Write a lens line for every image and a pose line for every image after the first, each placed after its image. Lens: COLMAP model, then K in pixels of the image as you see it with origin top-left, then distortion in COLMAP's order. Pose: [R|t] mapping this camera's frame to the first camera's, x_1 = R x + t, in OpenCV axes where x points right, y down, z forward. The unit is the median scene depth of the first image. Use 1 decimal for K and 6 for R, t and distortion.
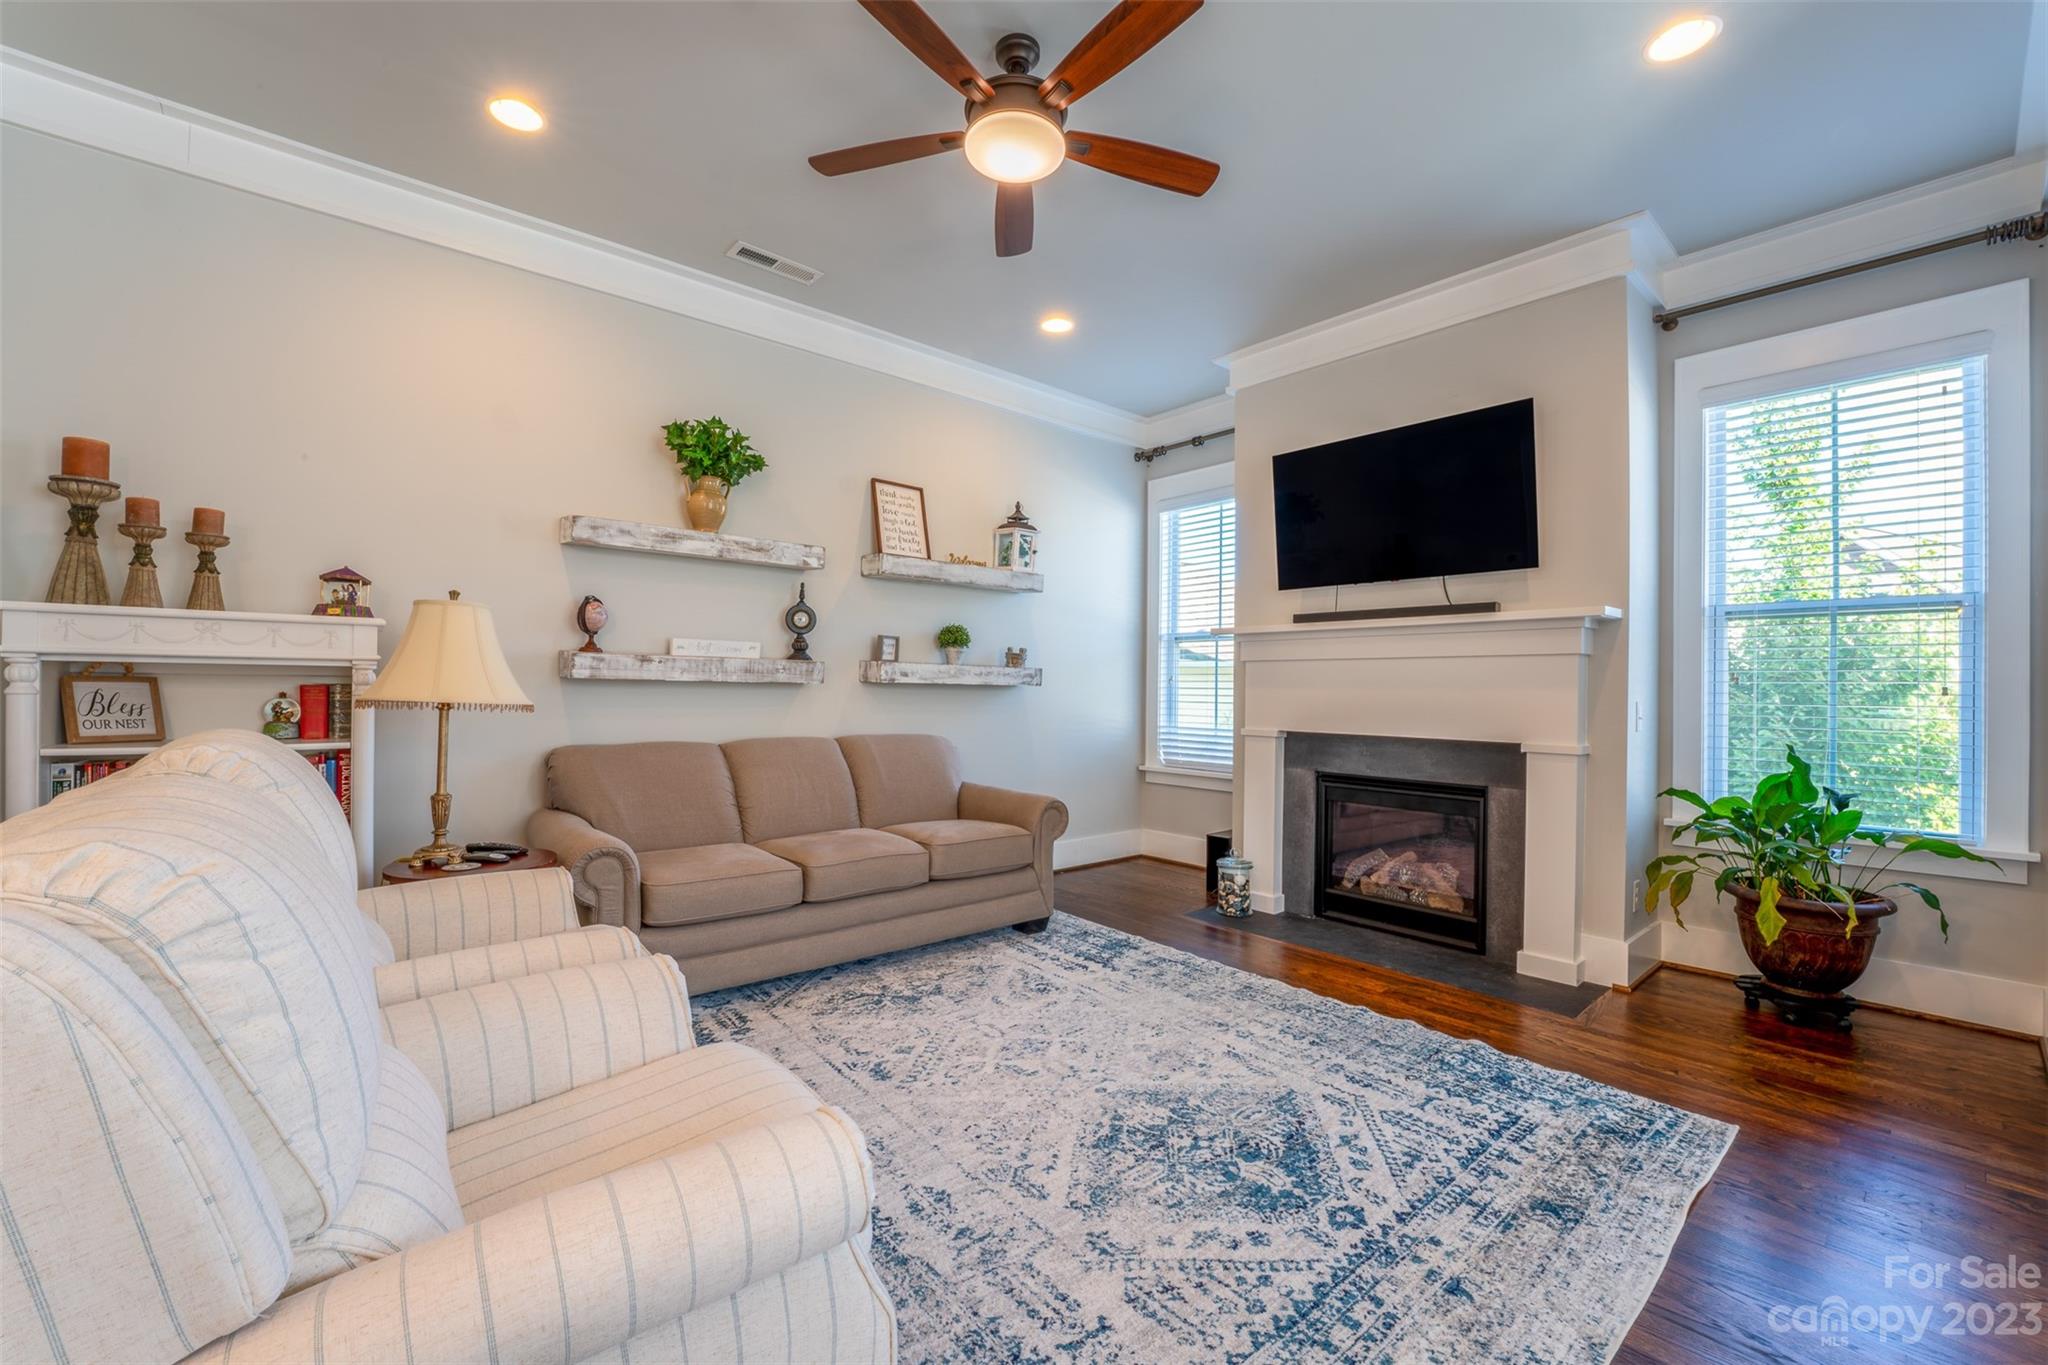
lens RADIAL K [[832.1, 0, 1018.2], [0, 832.1, 683.4], [0, 0, 1]] dist [-0.023429, -0.000029]
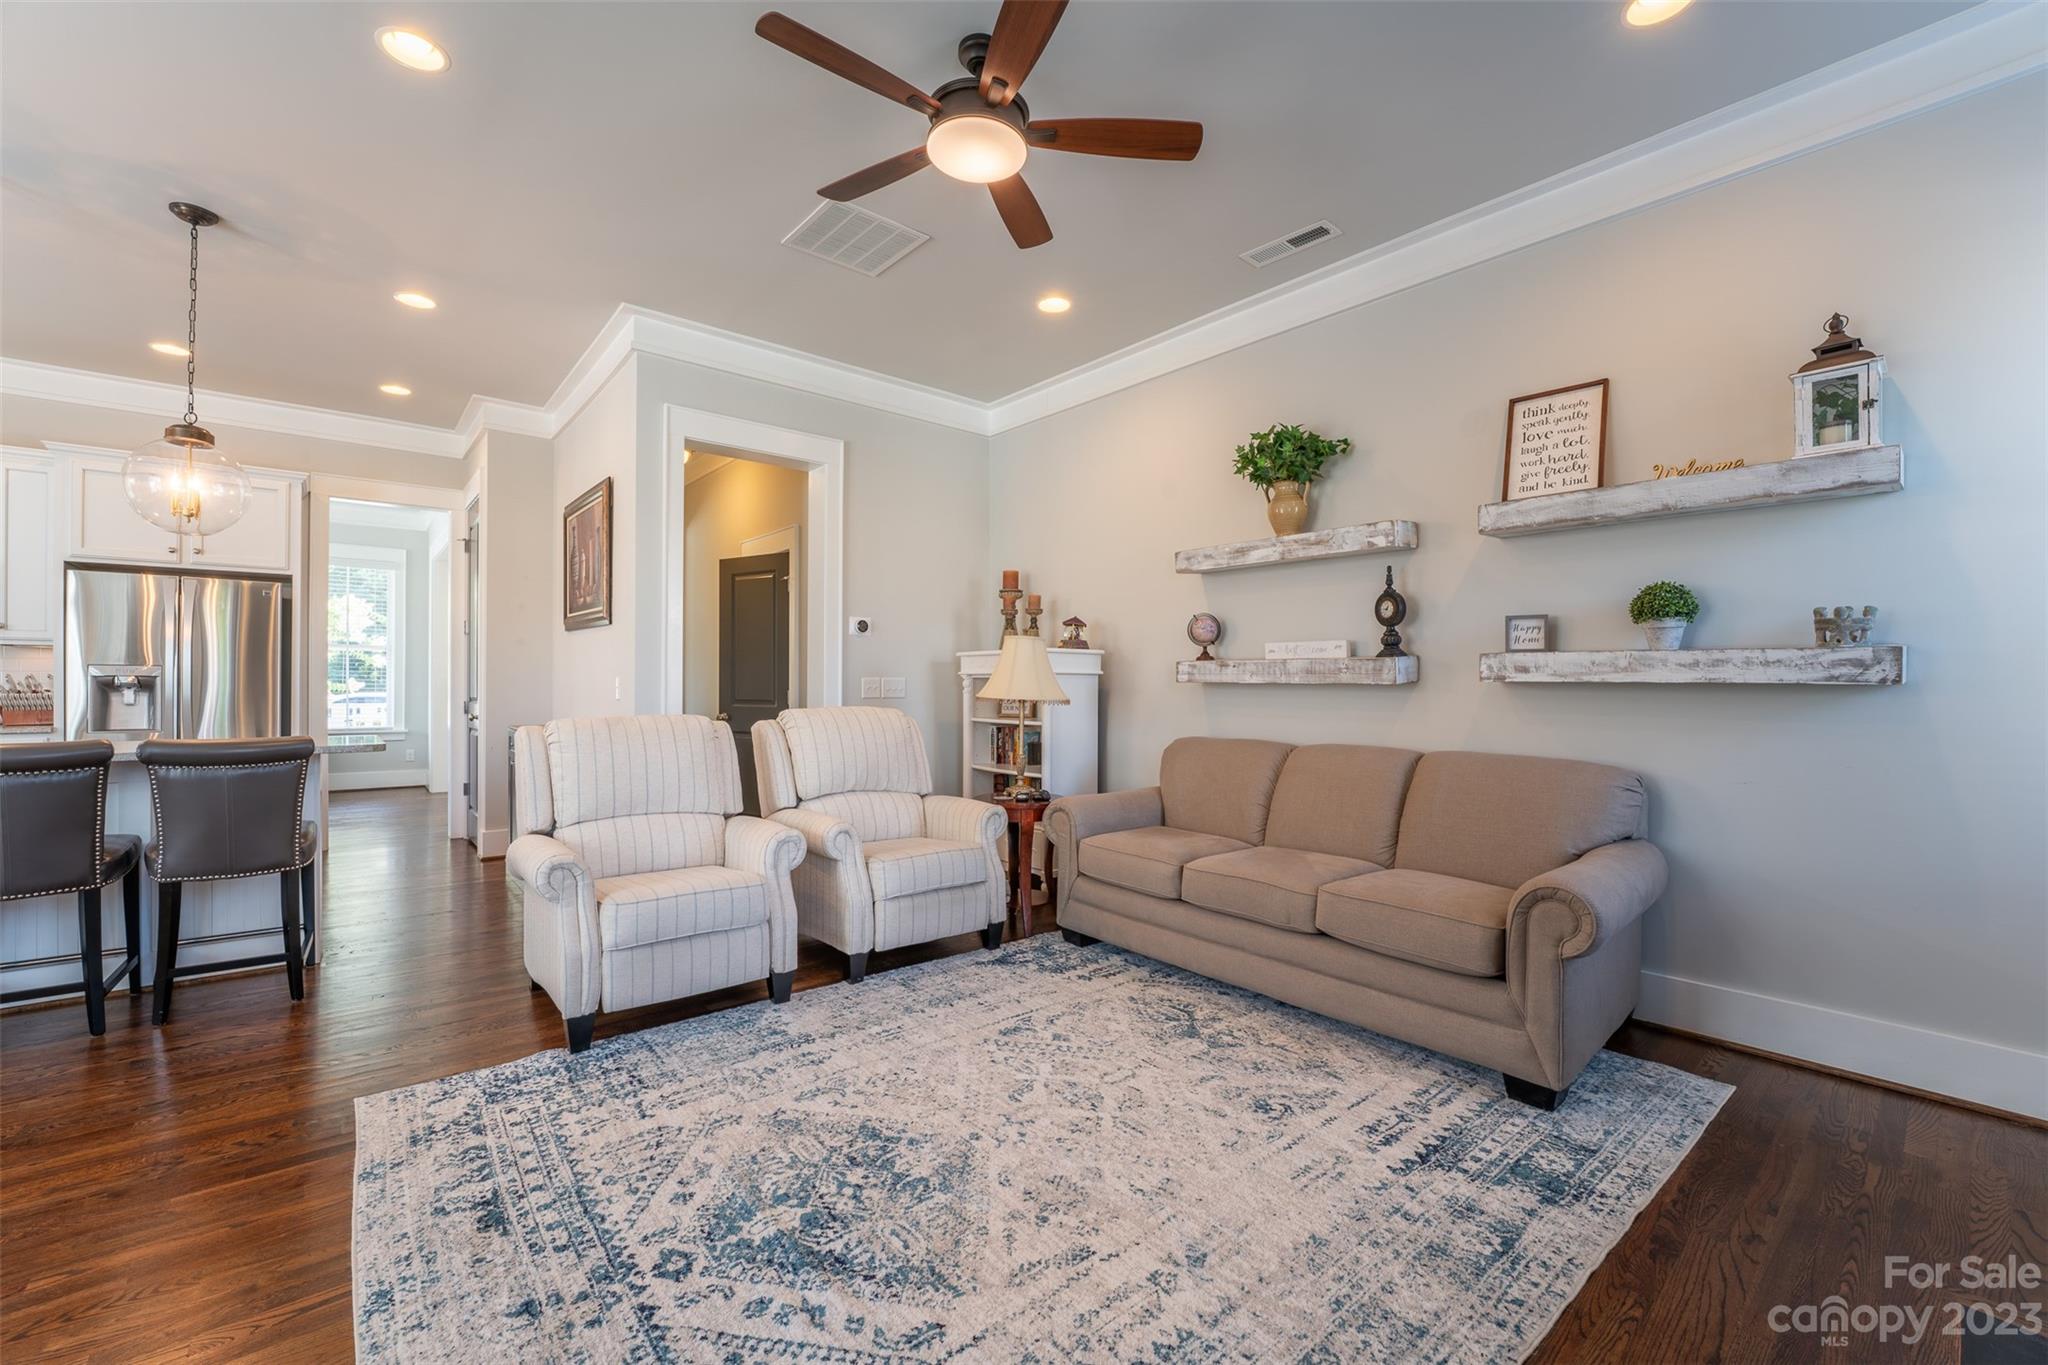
lens RADIAL K [[832.1, 0, 1018.2], [0, 832.1, 683.4], [0, 0, 1]] dist [-0.023429, -0.000029]
pose [[-0.008524, -0.013995, -0.999866, 0.727749], [0.001255, 0.999901, -0.014006, 0.012851], [0.999963, -0.001375, -0.008505, 0.772050]]
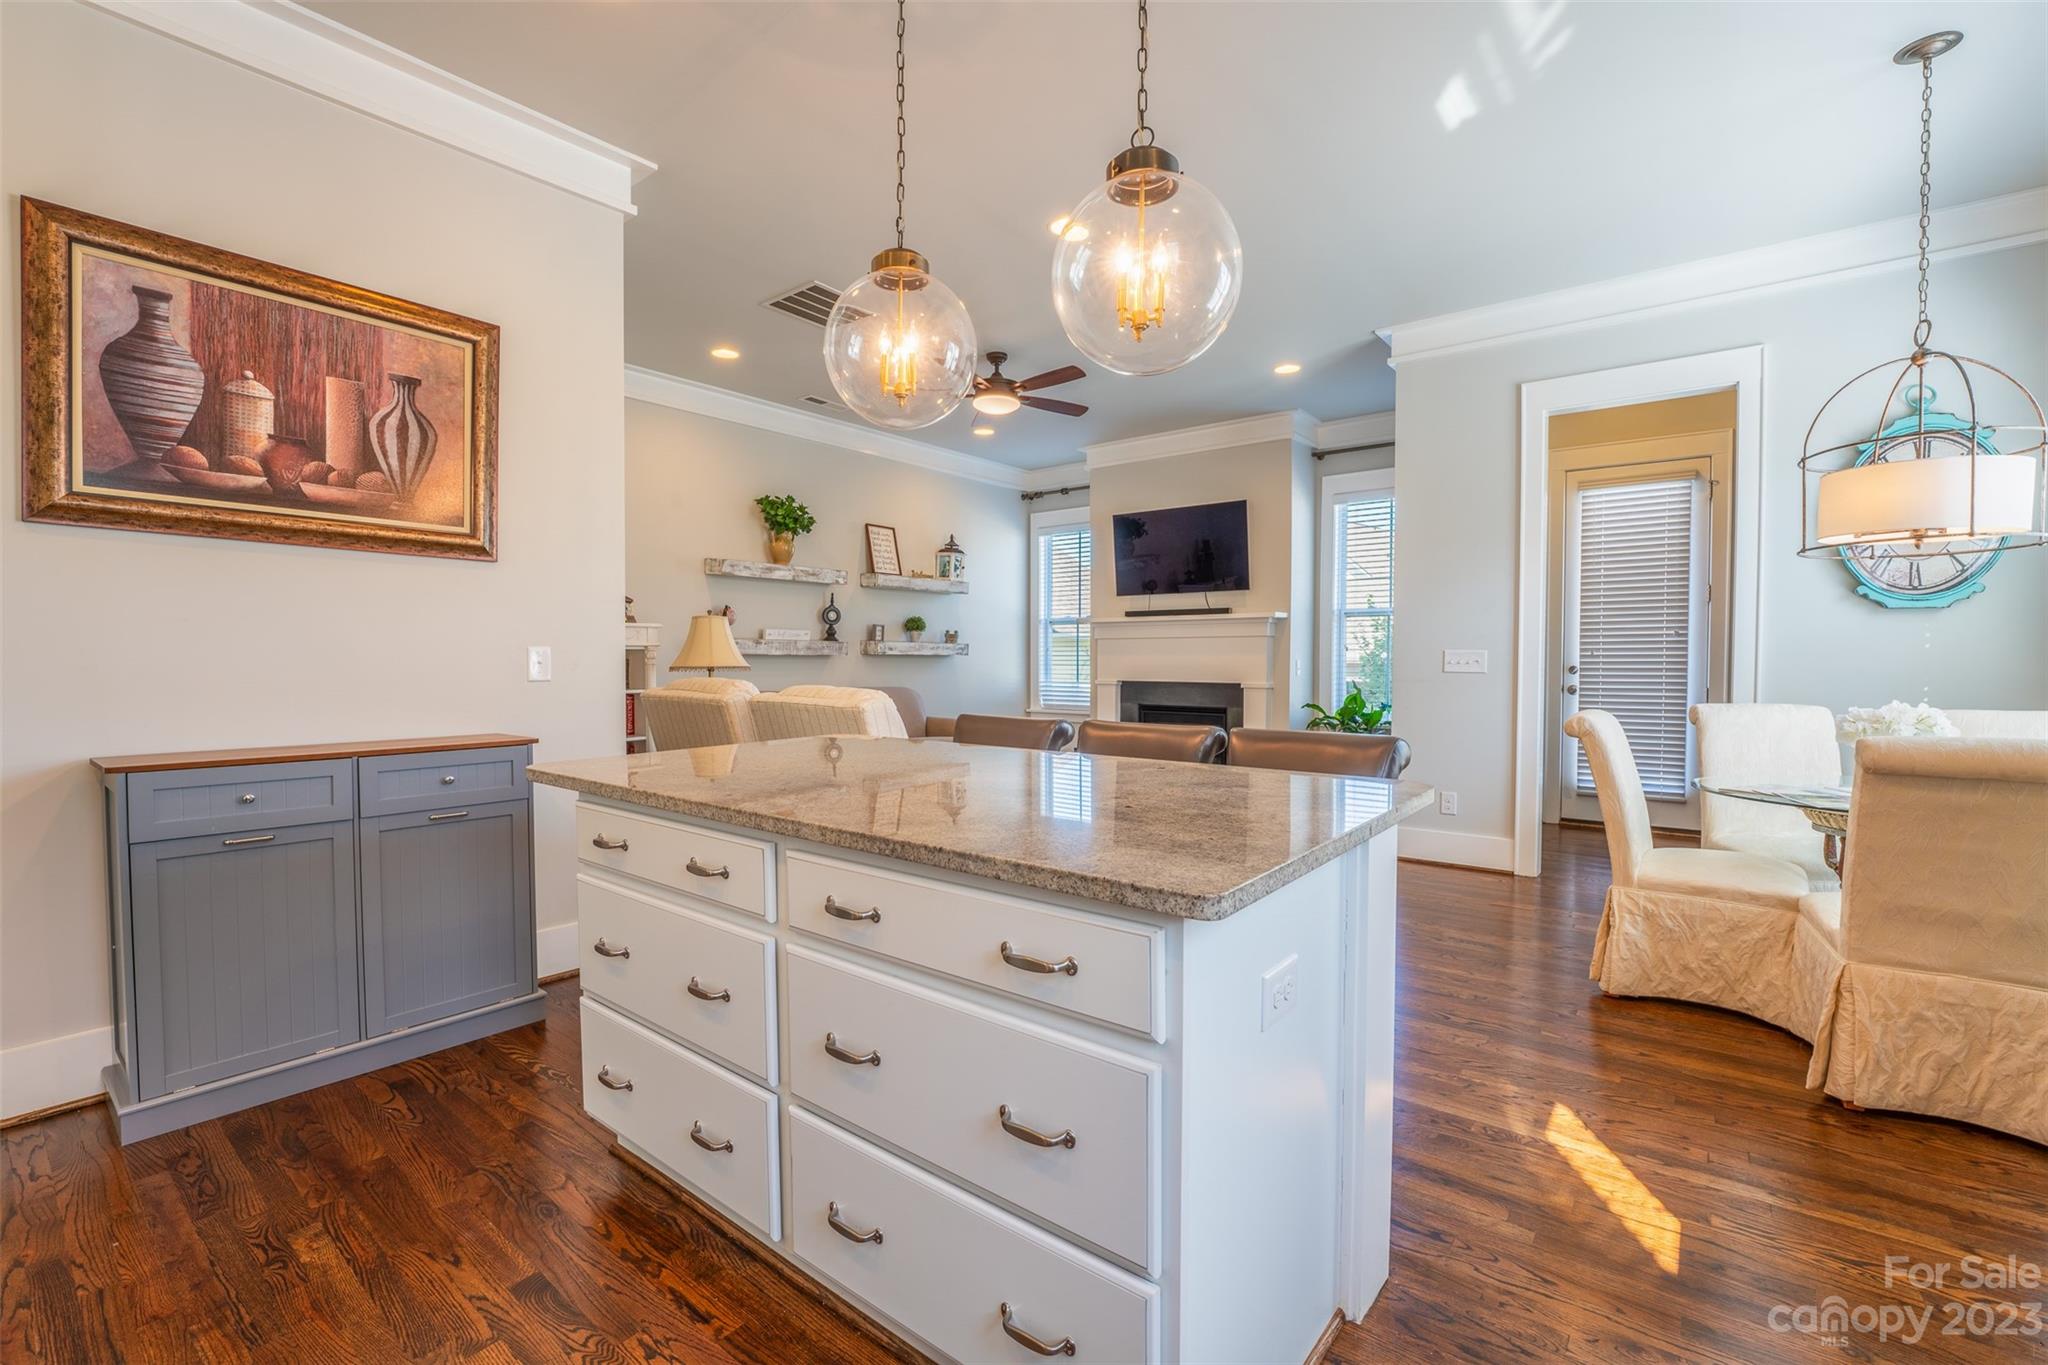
lens RADIAL K [[884.2, 0, 1020.1], [0, 884.2, 684.3], [0, 0, 1]] dist [-0.019882, -0.000017]
pose [[0.981726, -0.016909, 0.189546, -0.283682], [0.009797, 0.999215, 0.038394, -0.007893], [-0.190046, -0.035836, 0.981121, -0.932334]]
